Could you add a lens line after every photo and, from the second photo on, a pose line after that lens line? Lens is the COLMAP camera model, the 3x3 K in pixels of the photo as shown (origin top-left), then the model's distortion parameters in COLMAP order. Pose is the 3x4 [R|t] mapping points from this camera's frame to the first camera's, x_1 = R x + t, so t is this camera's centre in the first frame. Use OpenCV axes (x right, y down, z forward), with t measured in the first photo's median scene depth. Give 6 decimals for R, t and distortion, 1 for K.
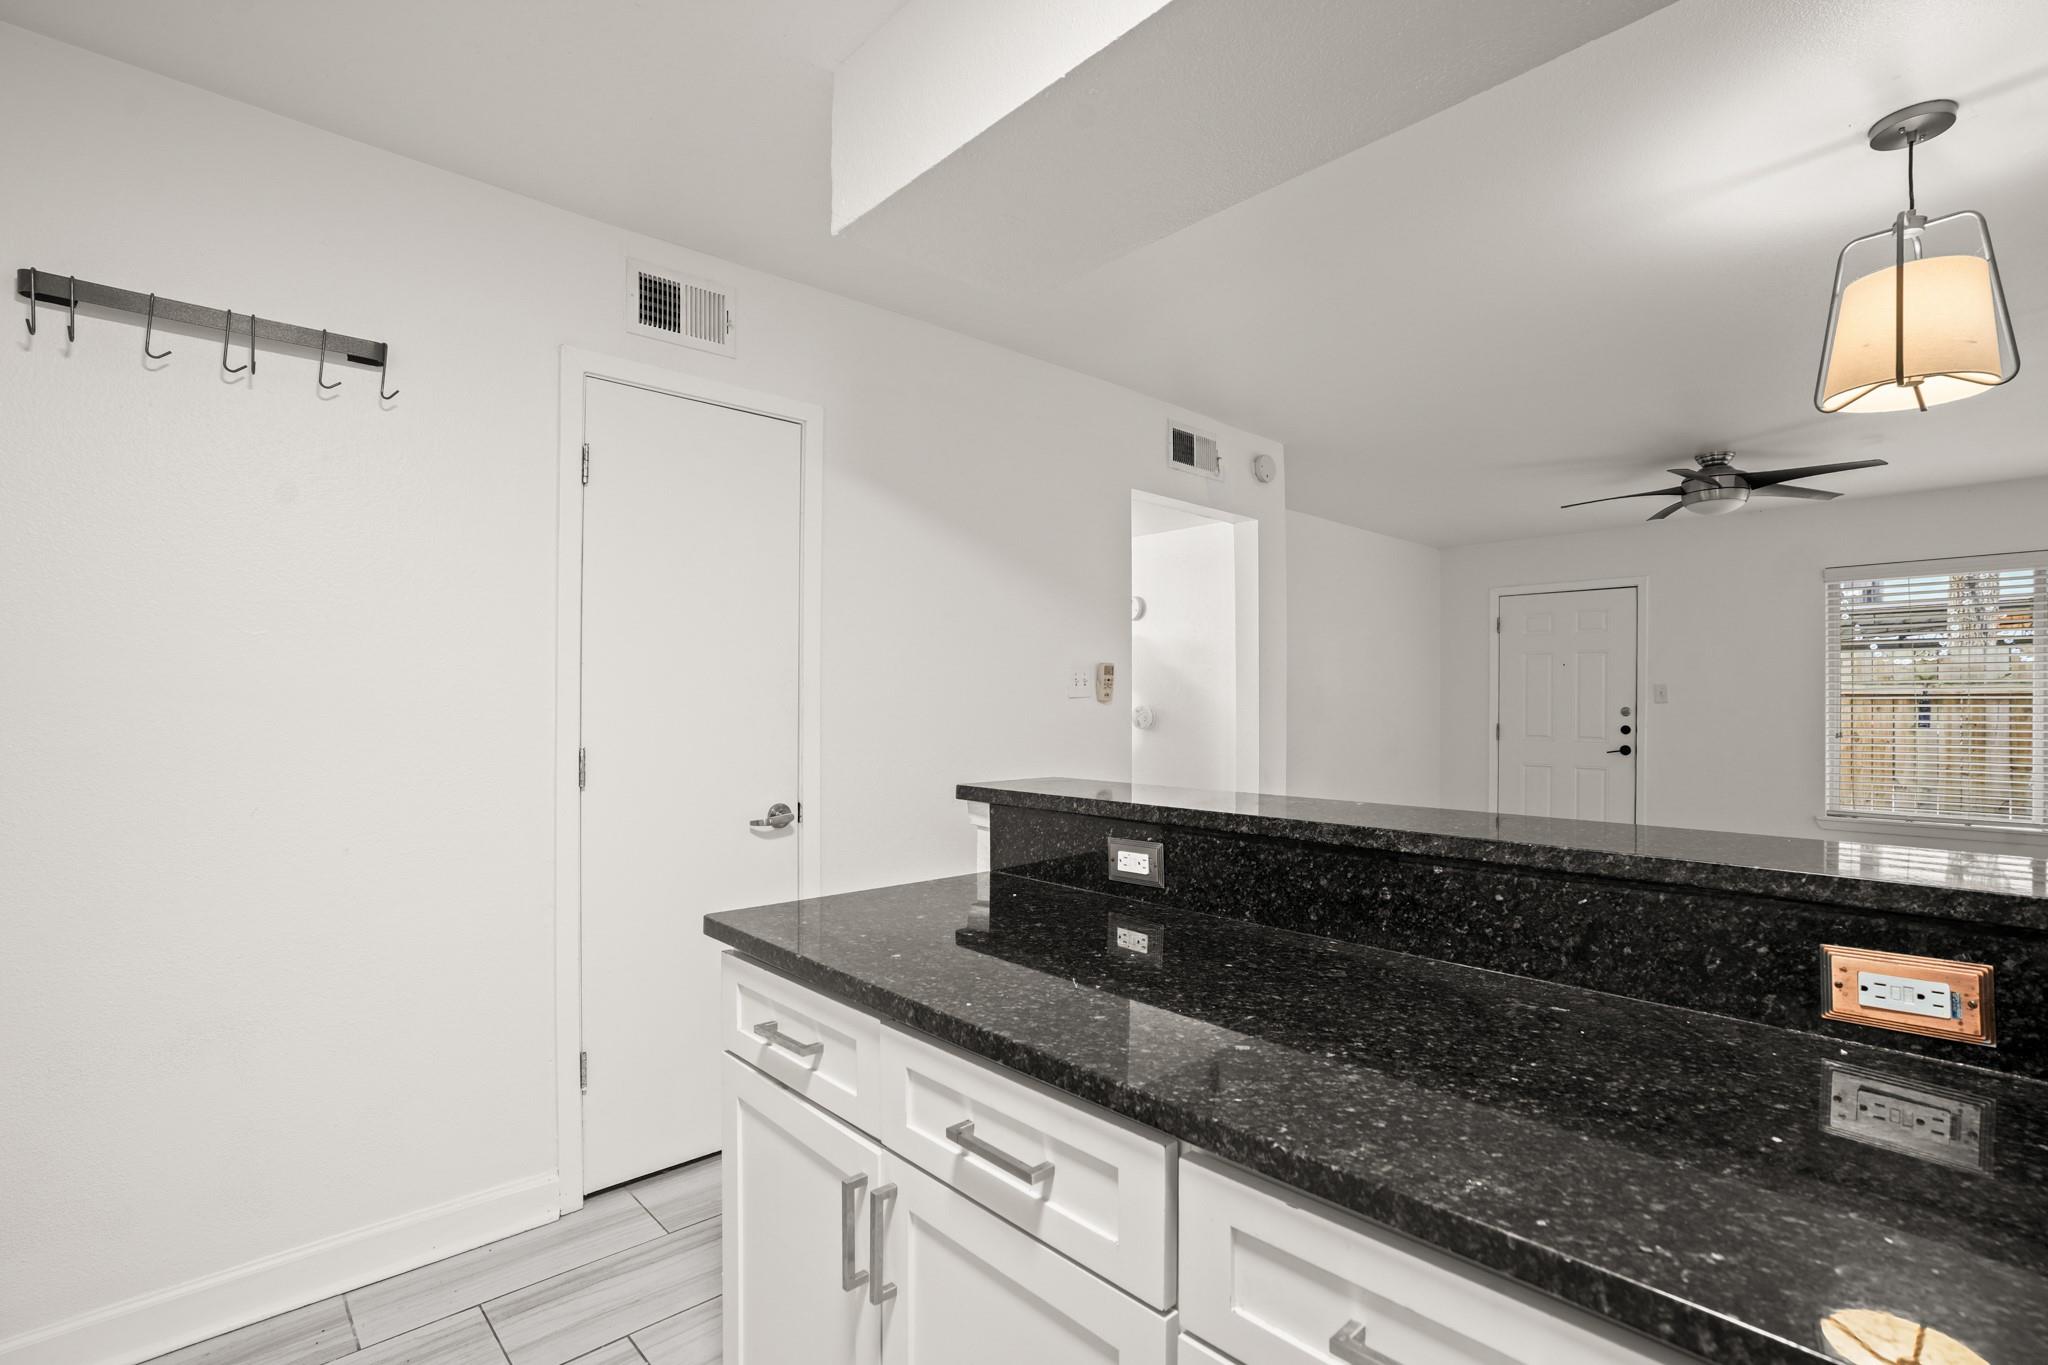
lens RADIAL K [[946.5, 0, 1015.8], [0, 946.5, 694.3], [0, 0, 1]] dist [-0.057739, 0.029613]
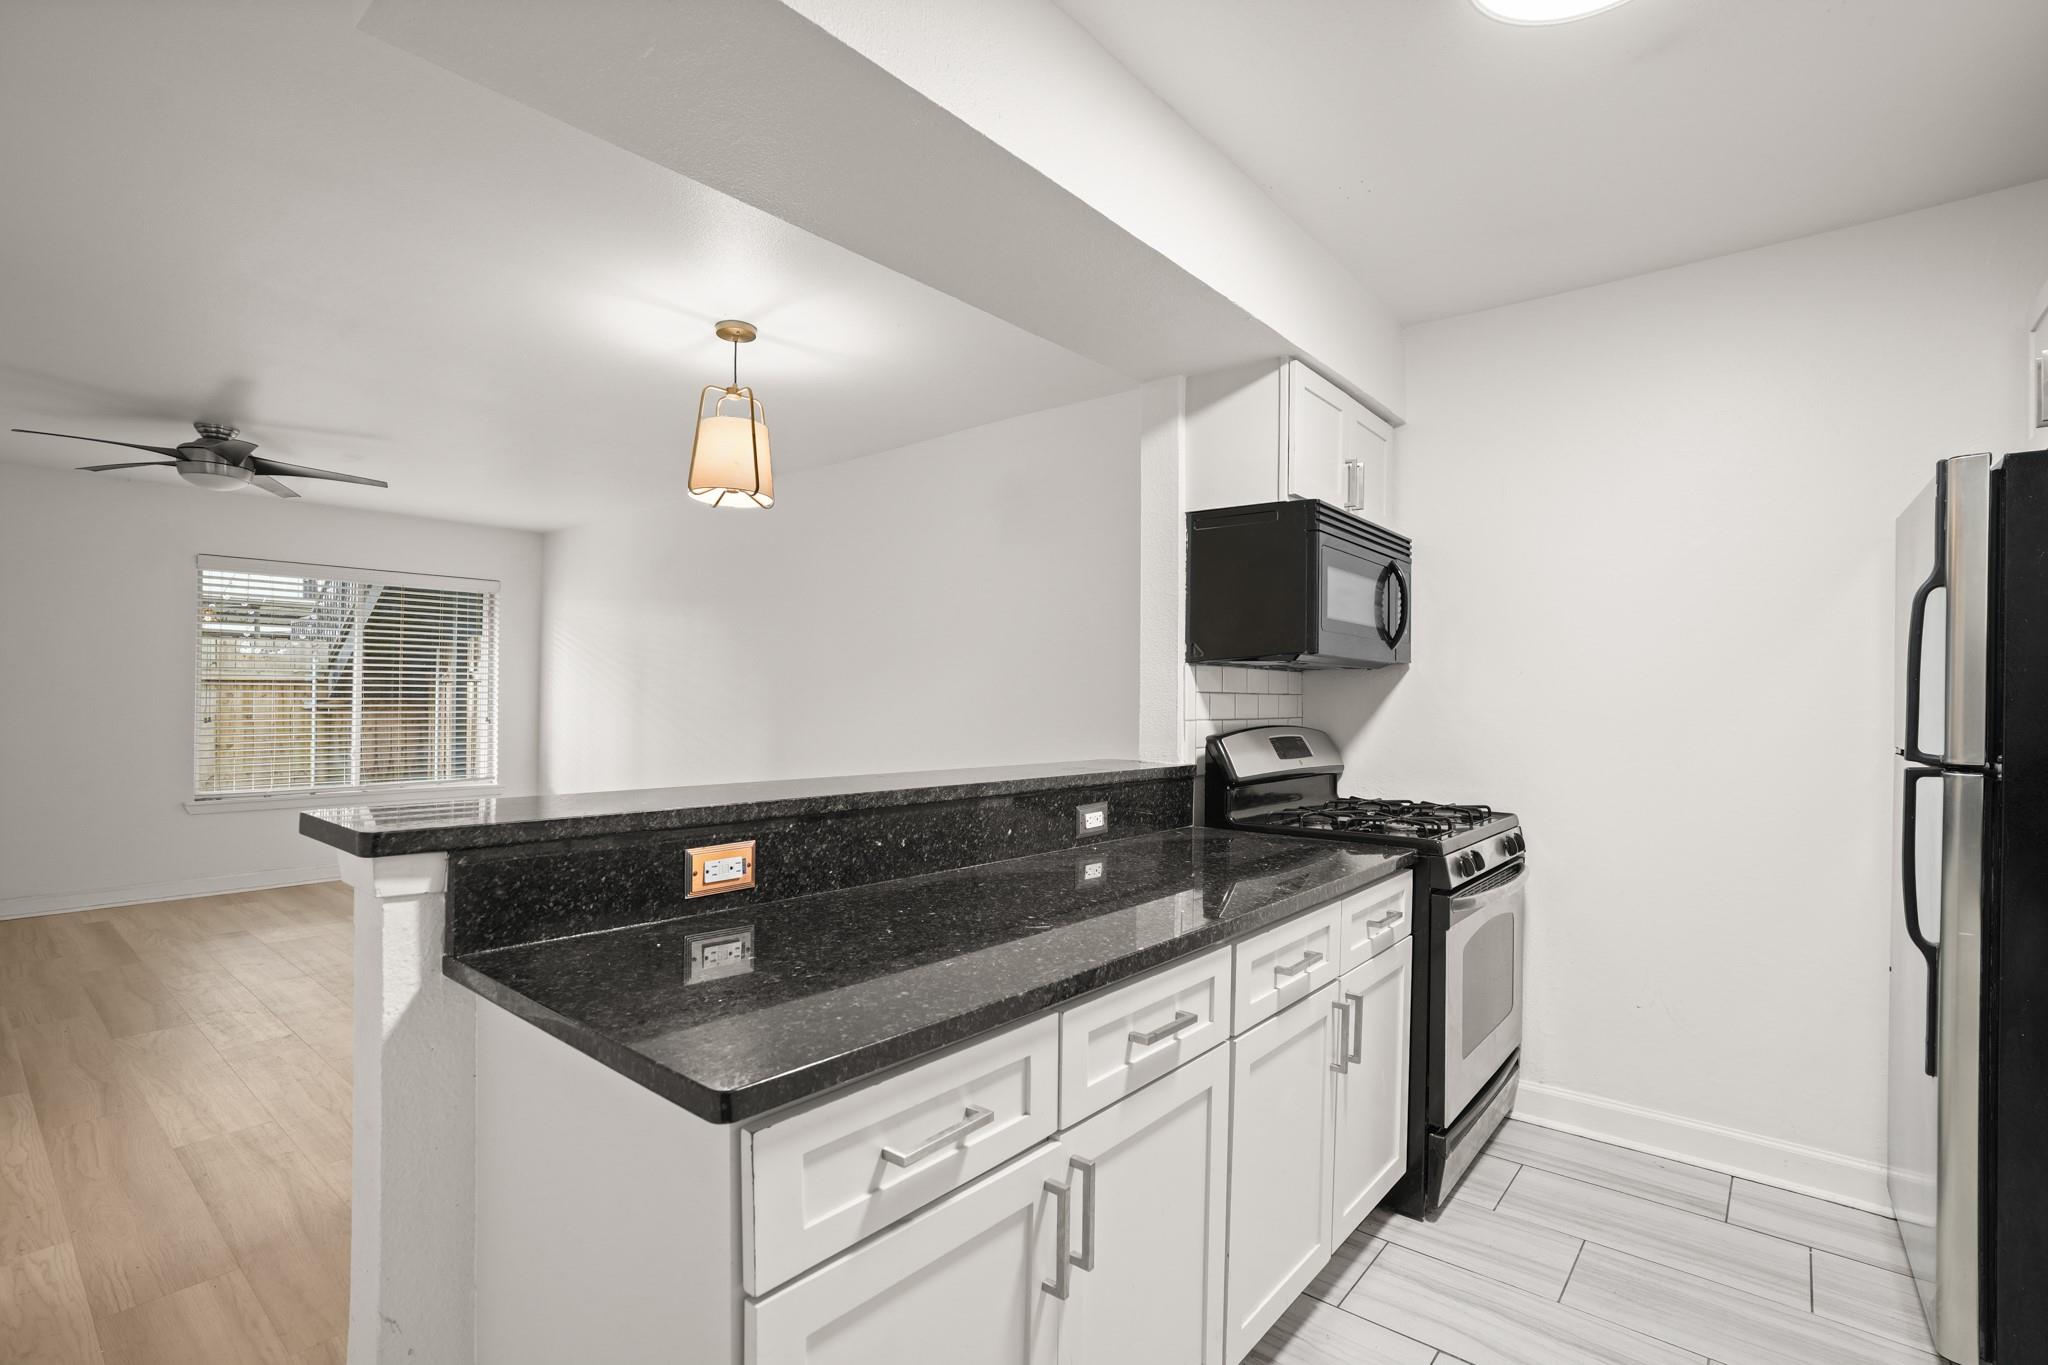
lens RADIAL K [[946.5, 0, 1015.8], [0, 946.5, 694.3], [0, 0, 1]] dist [-0.057739, 0.029613]
pose [[-0.120879, 0.001405, 0.992666, -0.324759], [-0.020565, 0.999781, -0.003920, 0.002586], [-0.992454, -0.020888, -0.120823, 0.333185]]
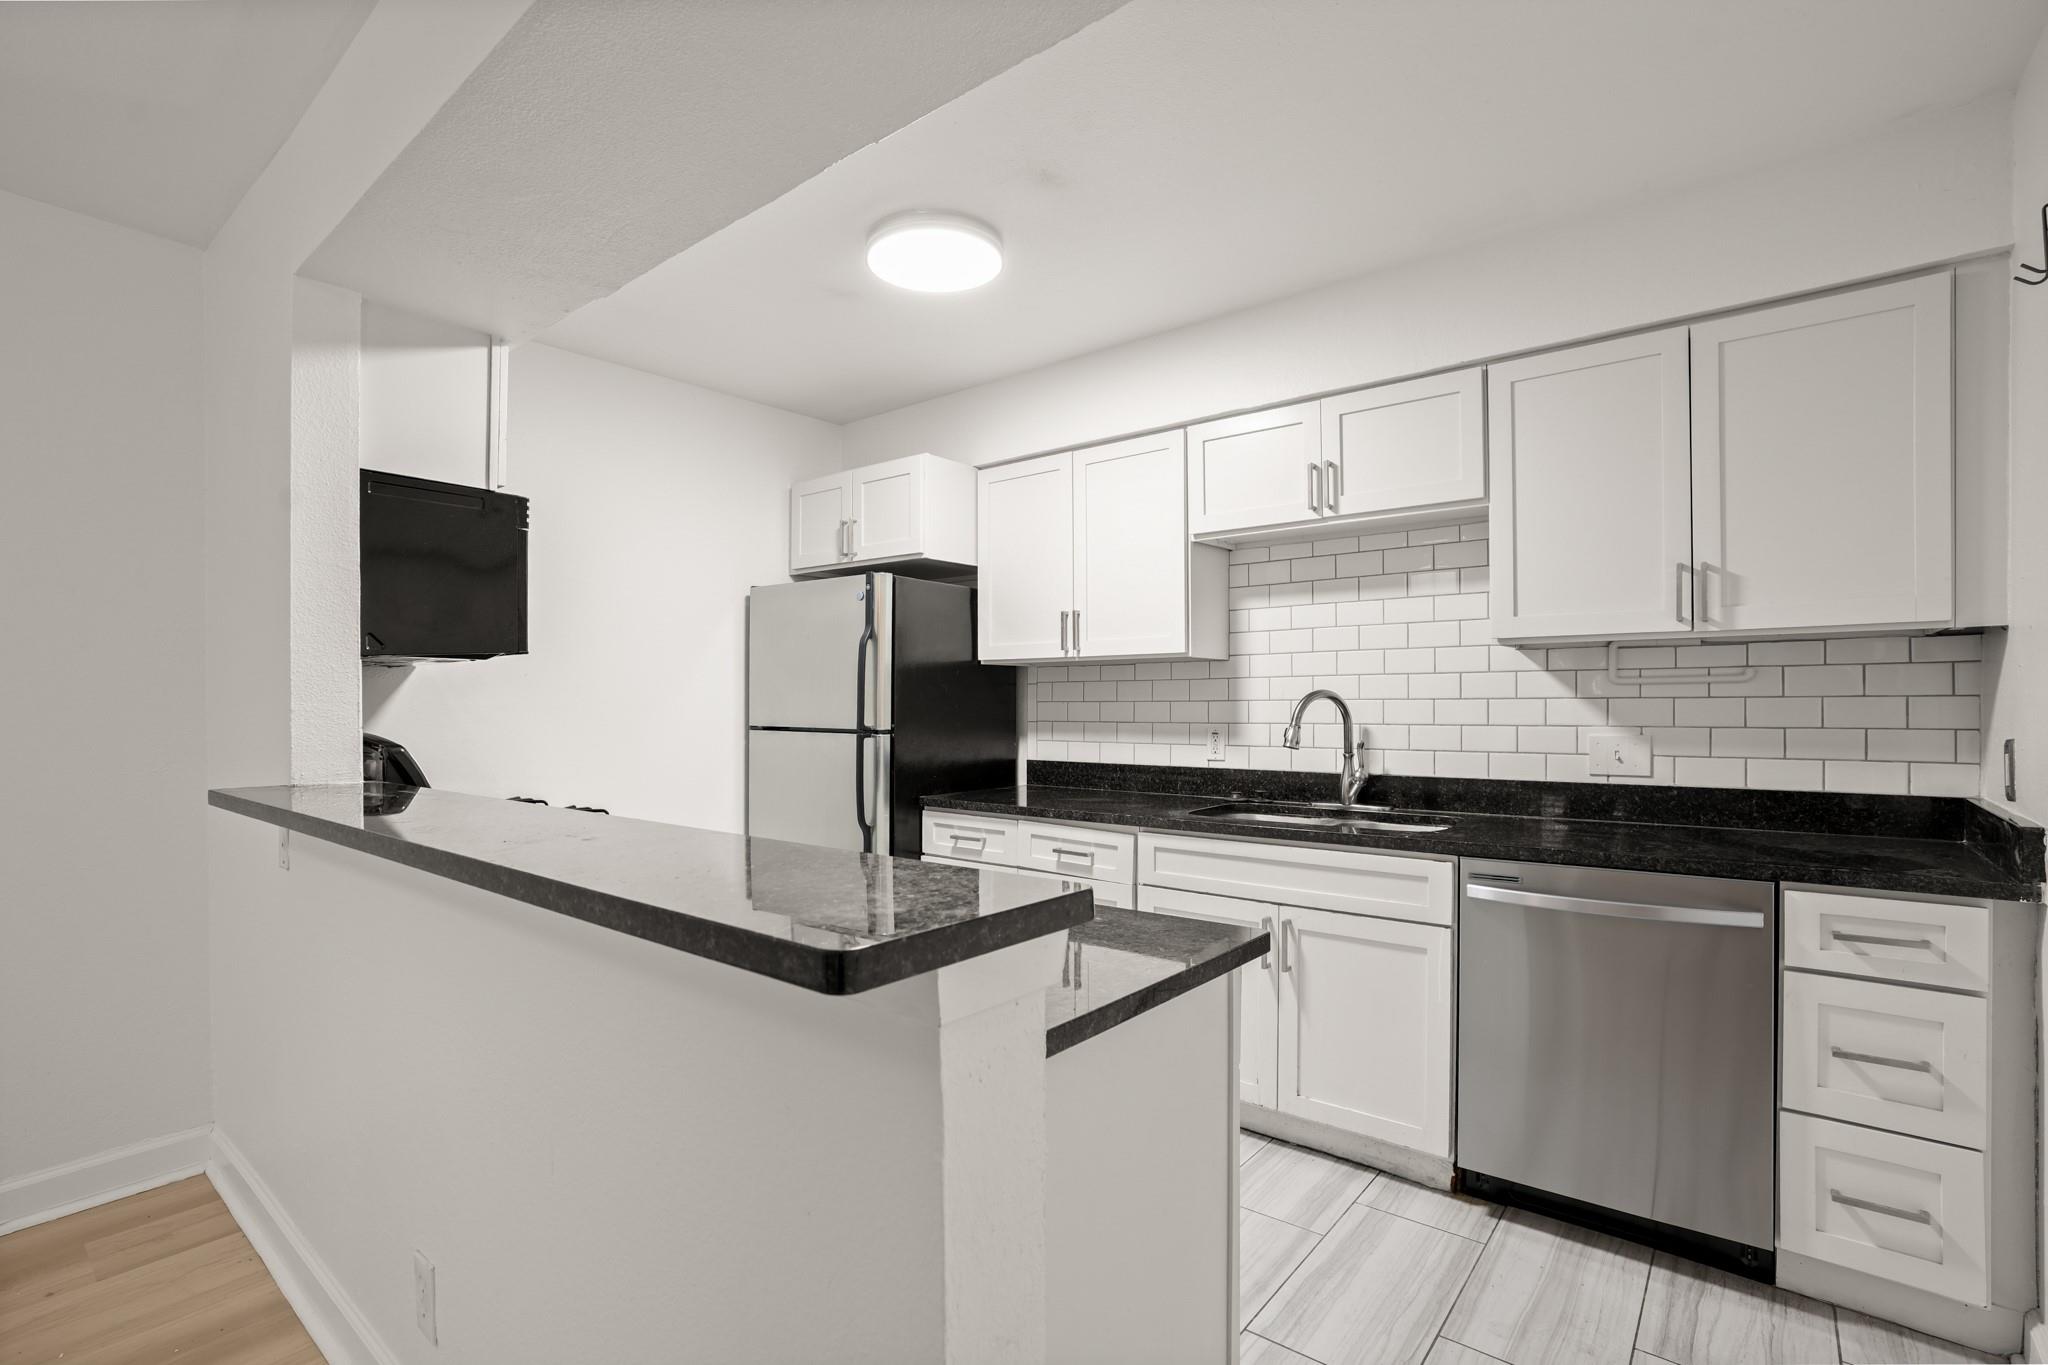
lens RADIAL K [[946.5, 0, 1015.8], [0, 946.5, 694.3], [0, 0, 1]] dist [-0.057739, 0.029613]
pose [[-0.992640, -0.001002, -0.121098, 0.015229], [0.001293, 0.999821, -0.018879, 0.007968], [0.121095, -0.018897, -0.992461, 0.703977]]
